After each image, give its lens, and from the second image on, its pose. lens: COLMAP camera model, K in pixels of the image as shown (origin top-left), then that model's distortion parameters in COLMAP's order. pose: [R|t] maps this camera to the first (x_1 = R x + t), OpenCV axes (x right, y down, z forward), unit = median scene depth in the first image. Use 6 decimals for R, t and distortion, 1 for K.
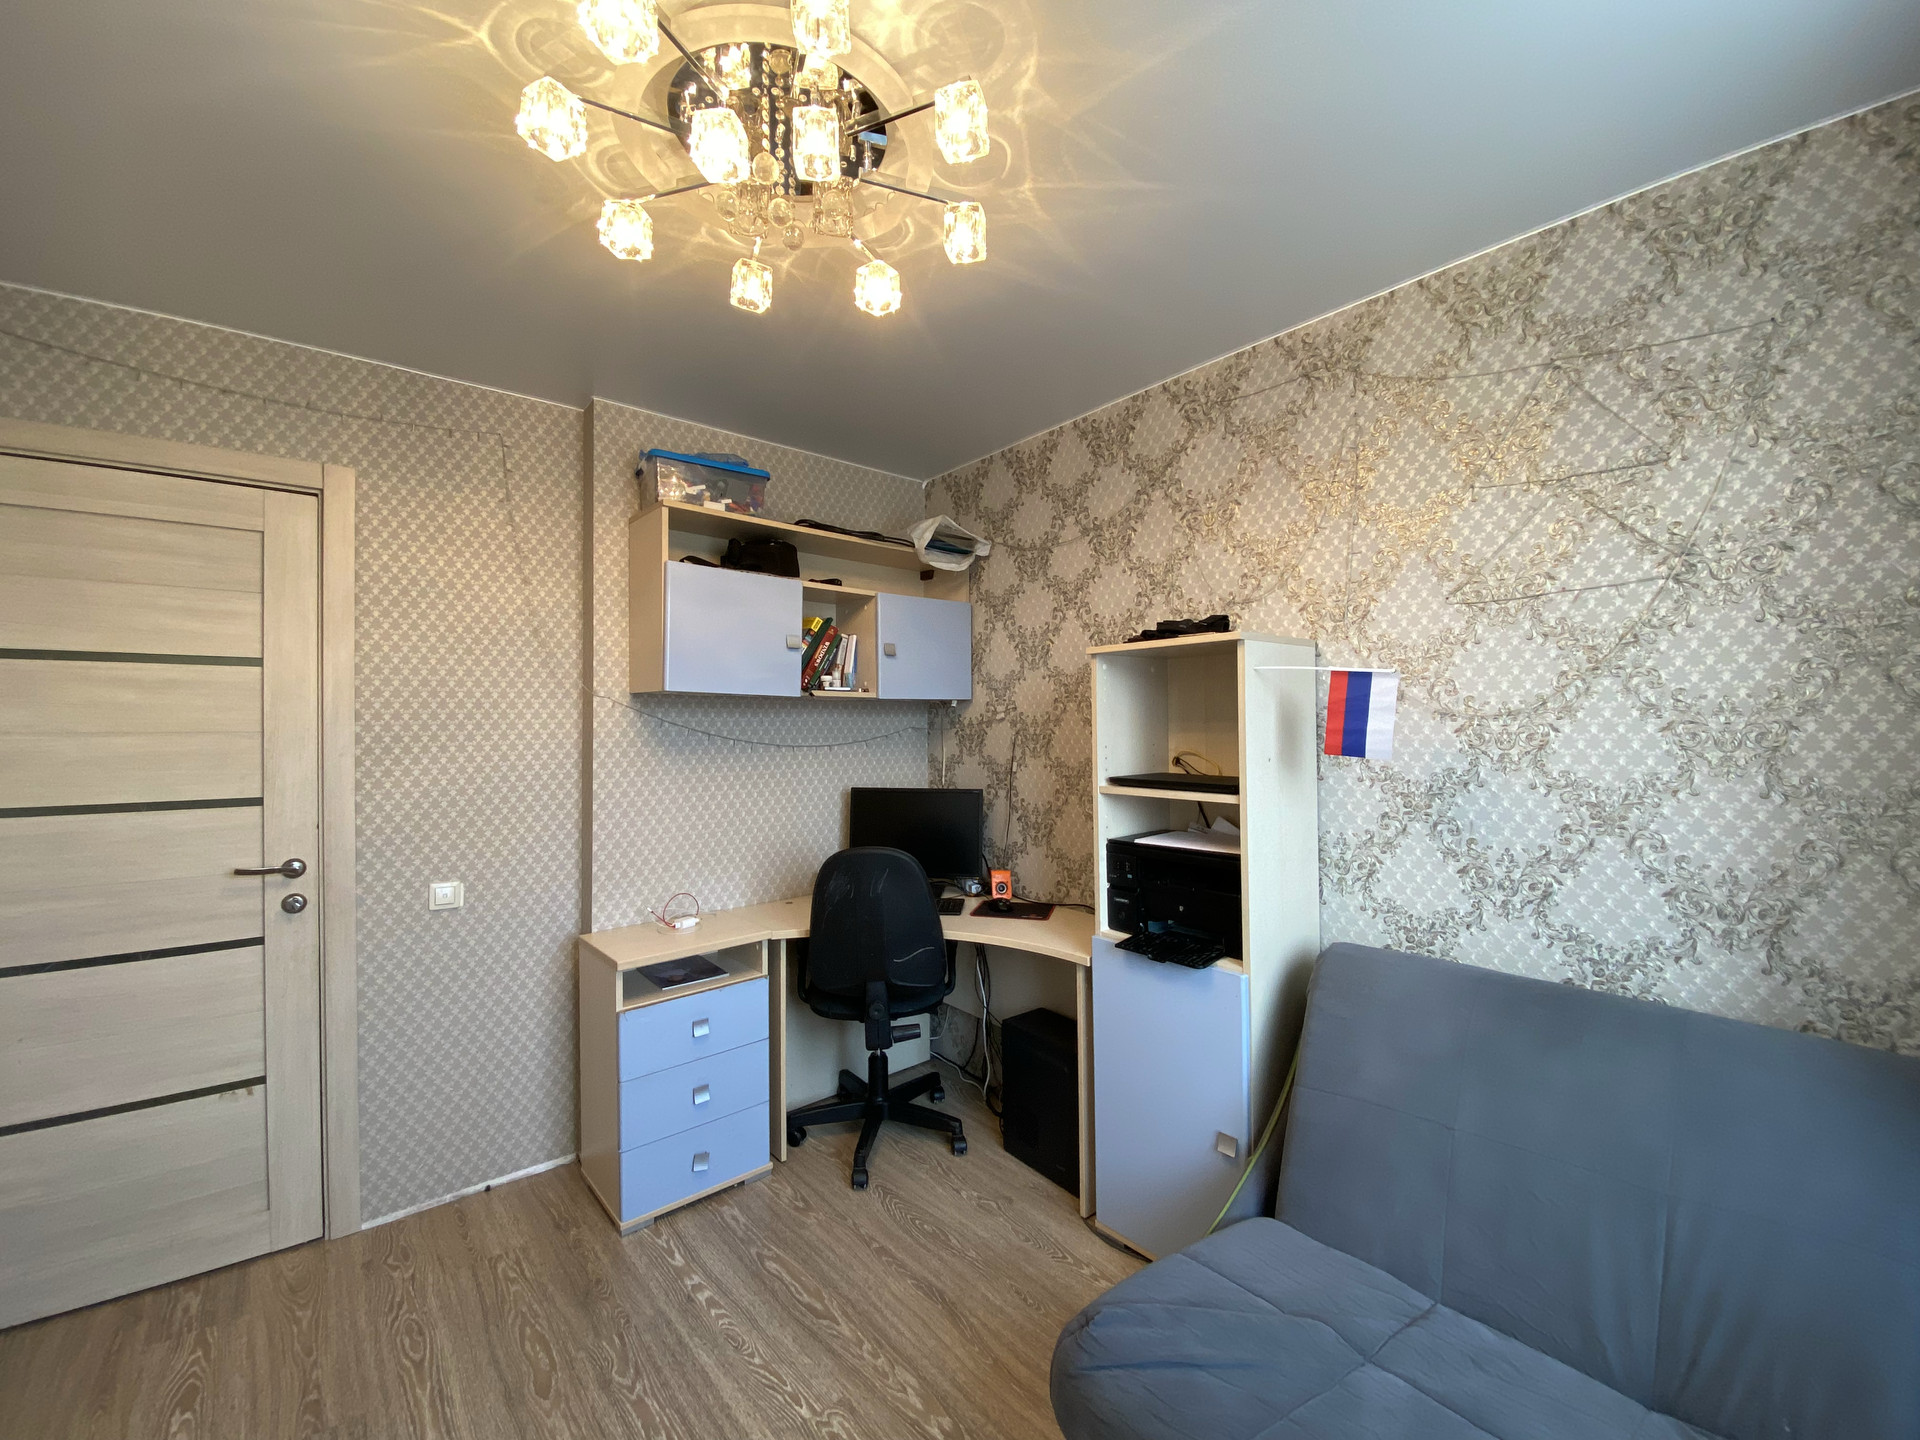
lens RADIAL K [[781.4, 0, 954.4], [0, 781.4, 718.9], [0, 0, 1]] dist [0.015562, -0.013773]
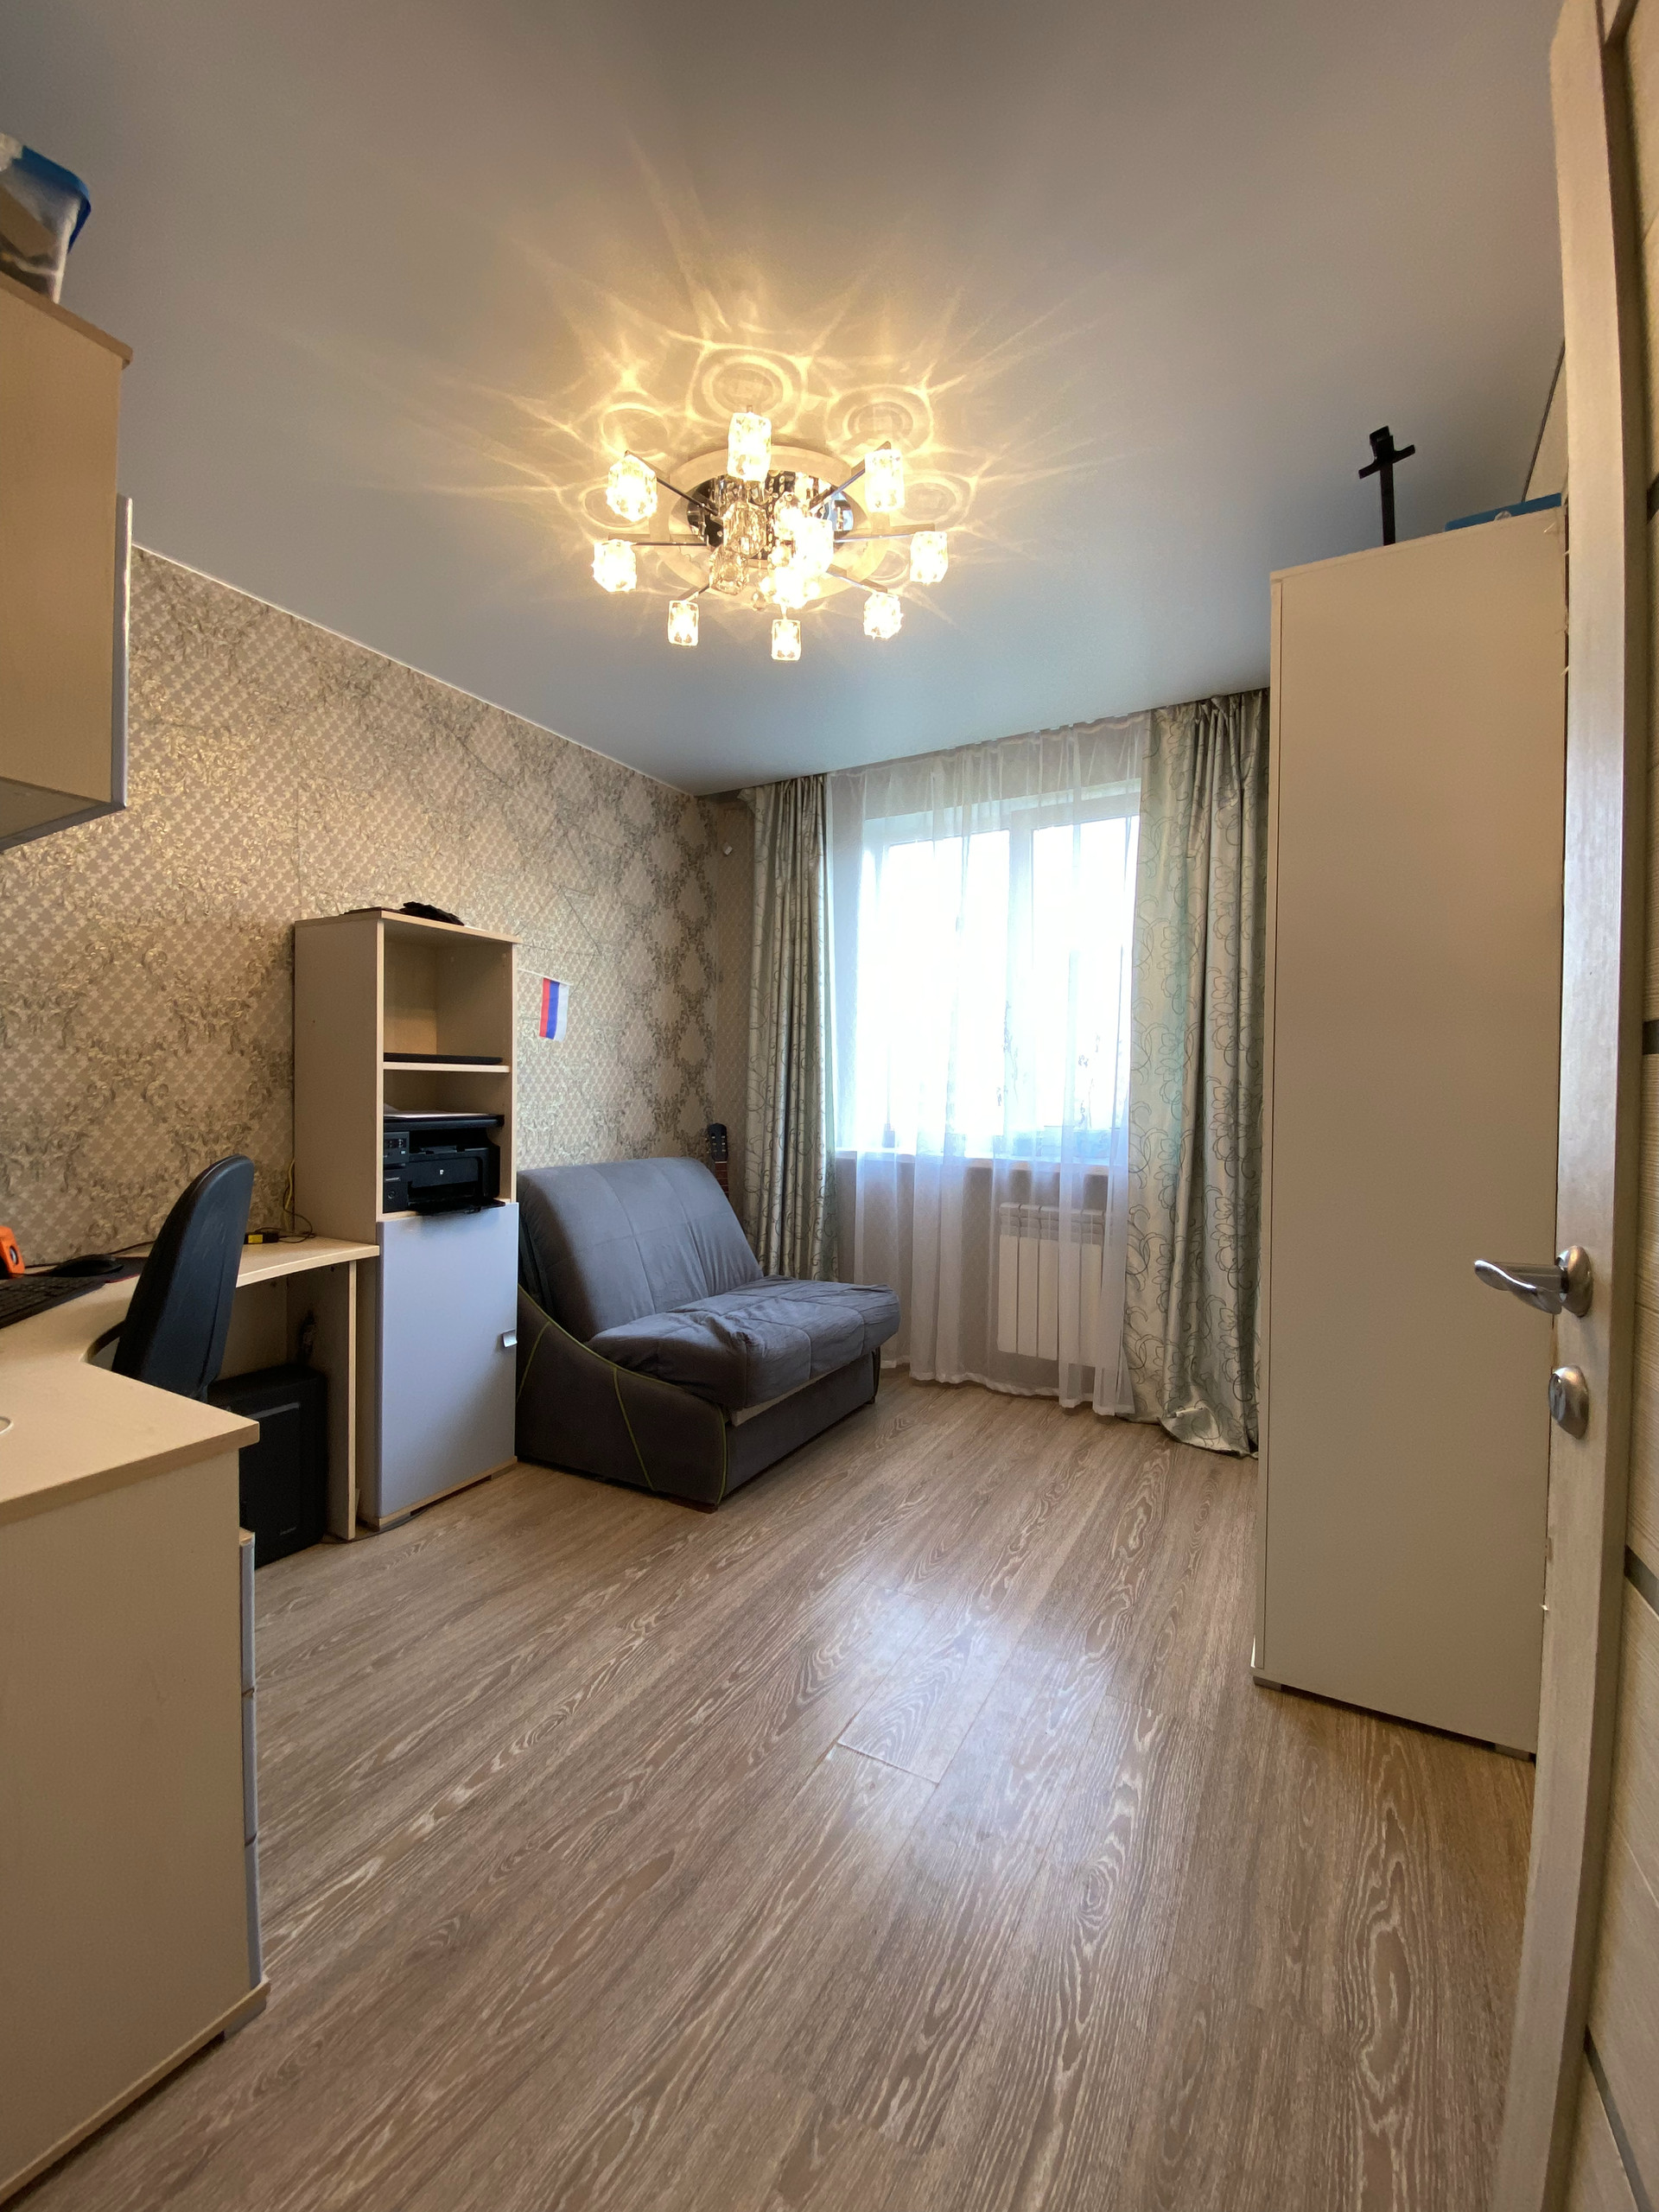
lens RADIAL K [[900.3, 0, 830.2], [0, 900.3, 1099.1], [0, 0, 1]] dist [0.015562, -0.013773]
pose [[-0.350550, -0.009794, 0.936493, -0.989023], [-0.015993, 0.999862, 0.004471, 0.113729], [-0.936407, -0.013410, -0.350658, 0.847945]]
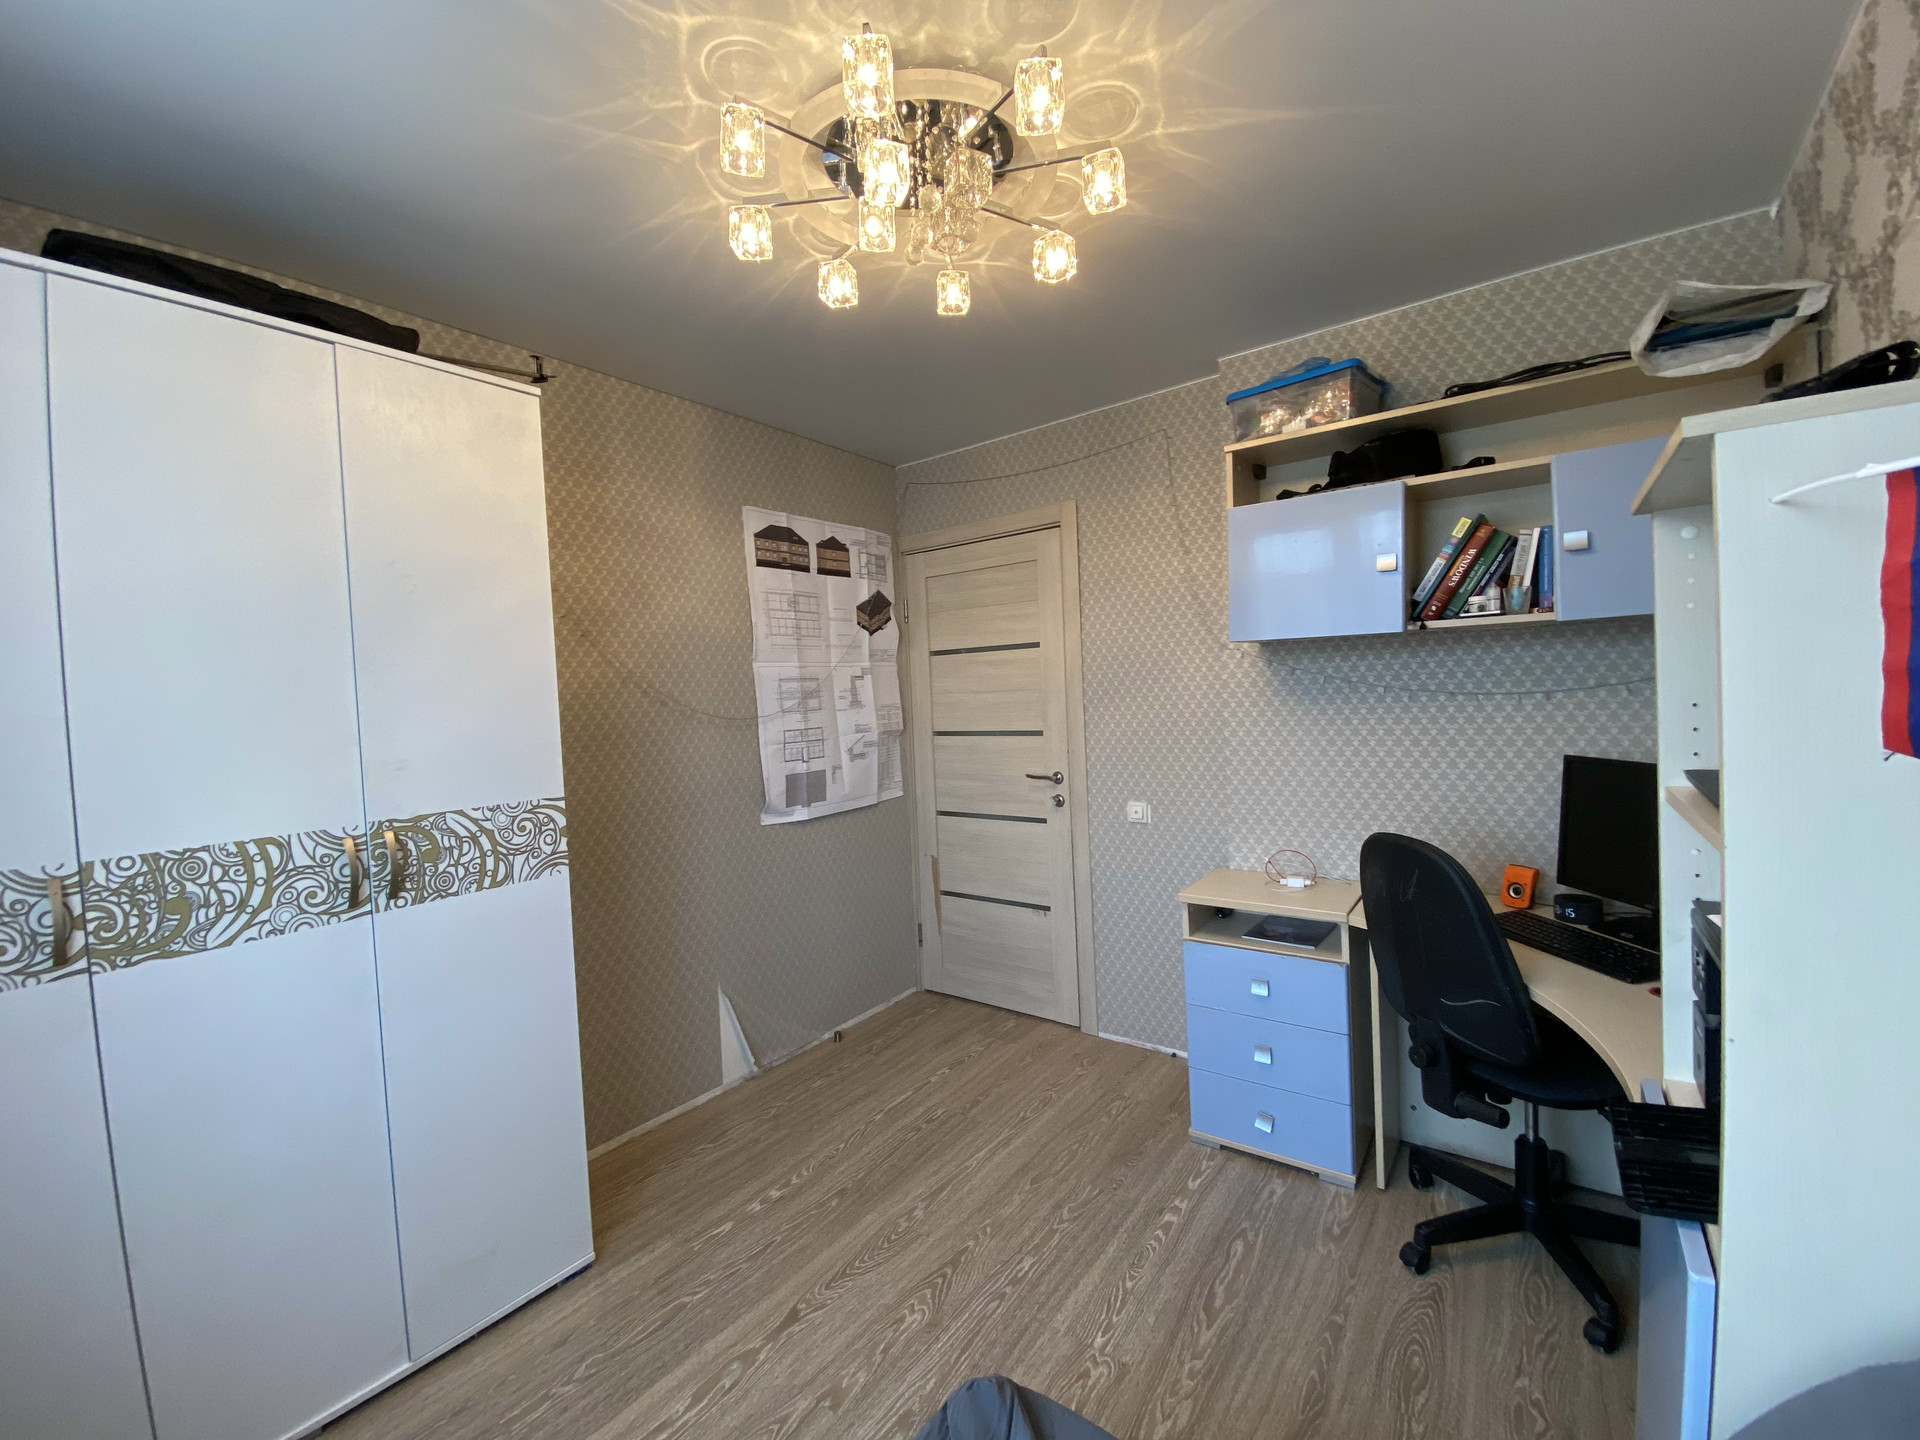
lens RADIAL K [[781.4, 0, 959.5], [0, 781.4, 717.2], [0, 0, 1]] dist [0.015562, -0.013773]
pose [[0.226858, 0.027967, -0.973526, 0.542623], [0.052689, 0.997771, 0.040941, 0.001410], [0.972502, -0.060581, 0.224878, 0.452624]]
